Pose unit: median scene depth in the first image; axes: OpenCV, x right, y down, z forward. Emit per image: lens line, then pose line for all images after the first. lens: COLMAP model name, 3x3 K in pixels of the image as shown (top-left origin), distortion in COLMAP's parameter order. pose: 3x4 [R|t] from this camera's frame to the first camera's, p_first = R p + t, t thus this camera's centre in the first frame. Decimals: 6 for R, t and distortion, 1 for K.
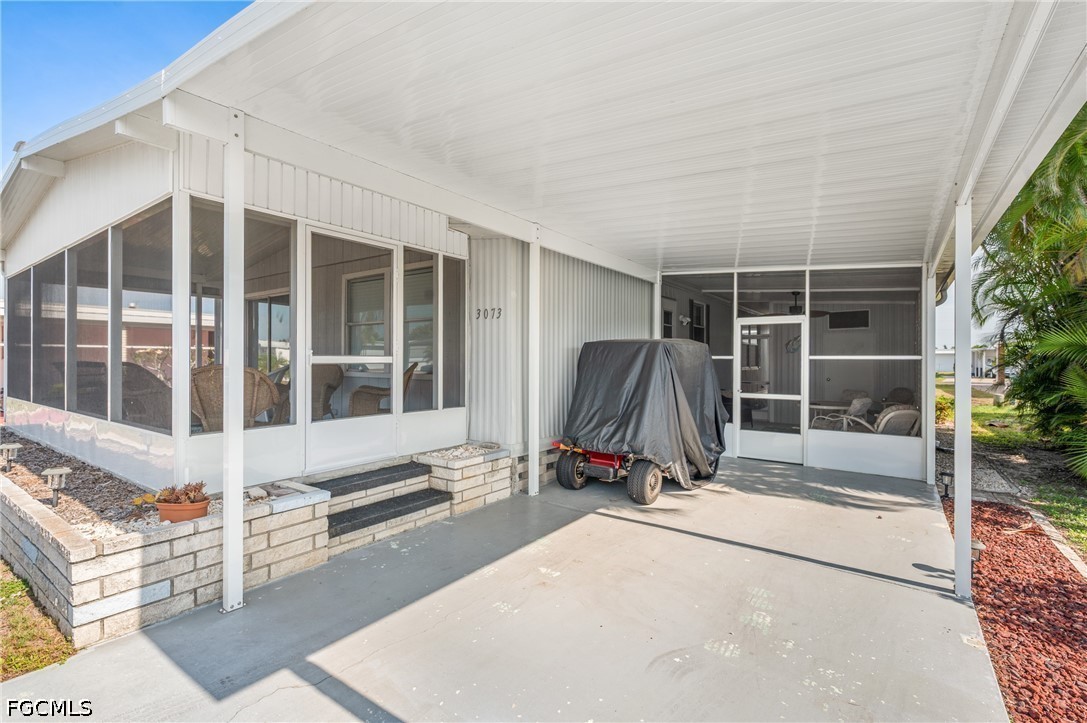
lens RADIAL K [[489.1, 0, 543.5], [0, 489.1, 361.5], [0, 0, 1]] dist [-0.000486, -0.000052]
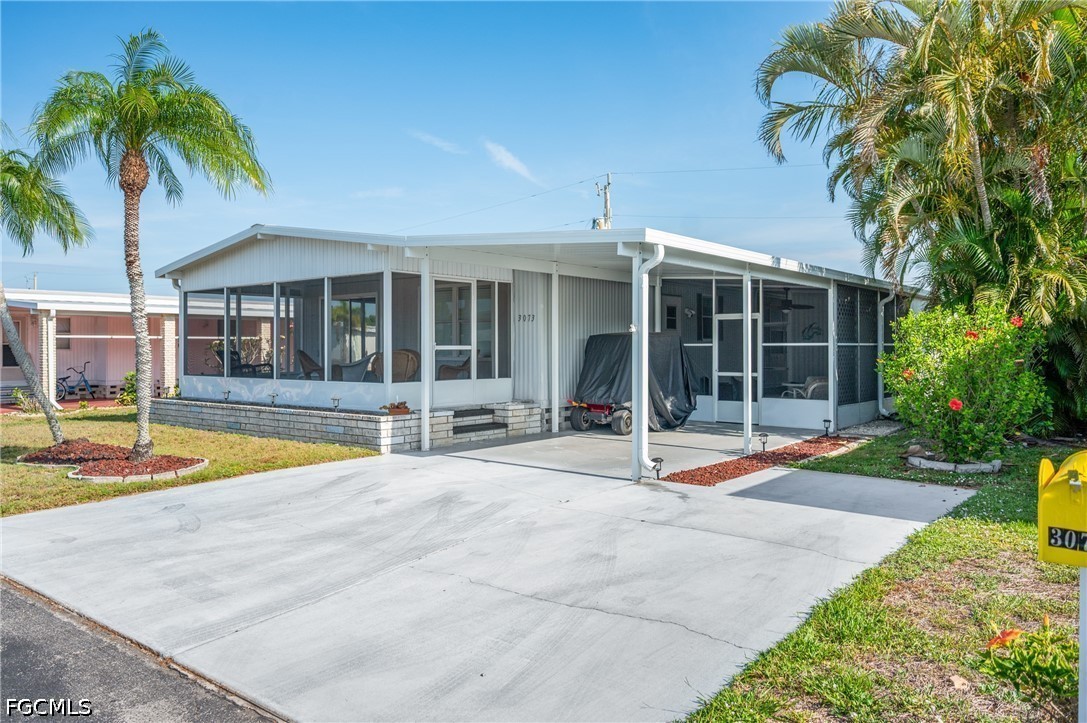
lens RADIAL K [[776.7, 0, 543.5], [0, 776.7, 361.5], [0, 0, 1]] dist [0.001401, 0.000250]
pose [[0.997770, -0.003818, -0.066640, 0.113696], [0.004789, 0.999885, 0.014417, 0.006219], [0.066577, -0.014704, 0.997673, -1.552964]]
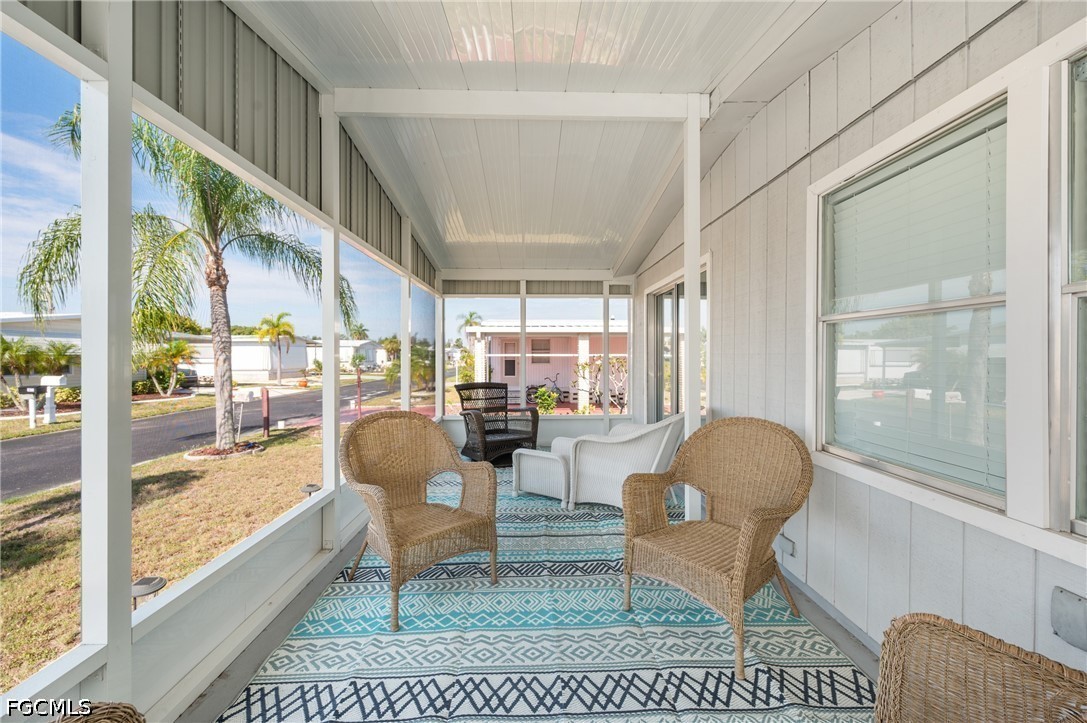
lens RADIAL K [[431.7, 0, 543.5], [0, 431.7, 361.5], [0, 0, 1]] dist [-0.000416, 0.000076]
pose [[0.610051, 0.006208, -0.792338, -0.238129], [0.004241, 0.999929, 0.011099, -0.042647], [0.792351, -0.010131, 0.609981, 0.558077]]
